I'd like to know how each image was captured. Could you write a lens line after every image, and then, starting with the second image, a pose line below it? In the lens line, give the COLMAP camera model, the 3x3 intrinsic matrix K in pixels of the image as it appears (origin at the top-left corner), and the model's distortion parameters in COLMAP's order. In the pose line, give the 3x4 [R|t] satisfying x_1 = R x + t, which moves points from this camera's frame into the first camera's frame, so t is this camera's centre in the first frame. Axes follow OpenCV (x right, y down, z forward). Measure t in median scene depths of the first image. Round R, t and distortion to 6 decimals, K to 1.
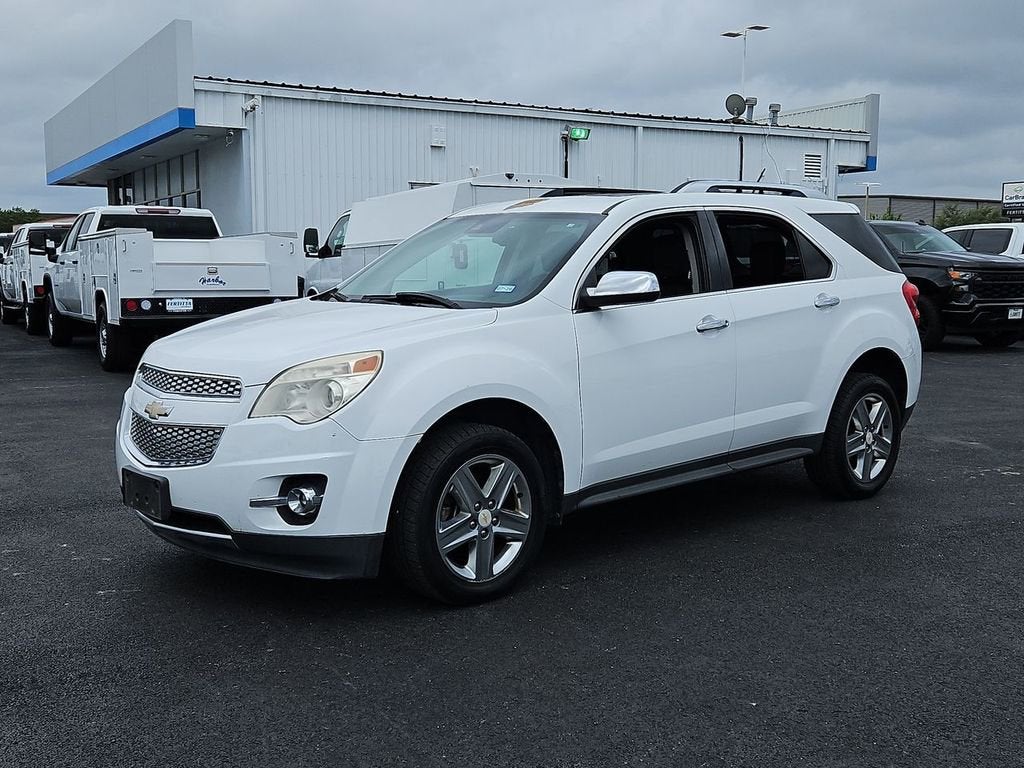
lens RADIAL K [[1137.6, 0, 512.7], [0, 1137.6, 399.3], [0, 0, 1]] dist [0.069109, -0.028992]
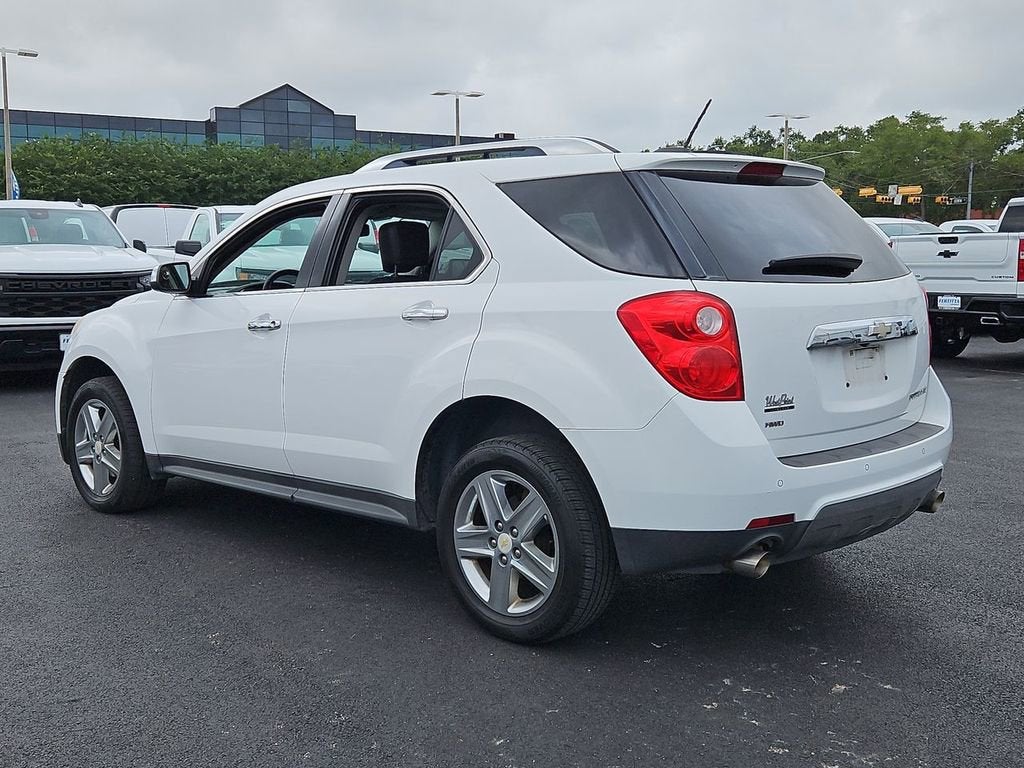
lens RADIAL K [[1134.3, 0, 500.8], [0, 1134.3, 380.1], [0, 0, 1]] dist [0.052873, 0.013221]
pose [[0.048685, 0.111266, -0.992597, 1.027304], [-0.118634, 0.987385, 0.104863, -0.131371], [0.991744, 0.112650, 0.061270, 1.079961]]
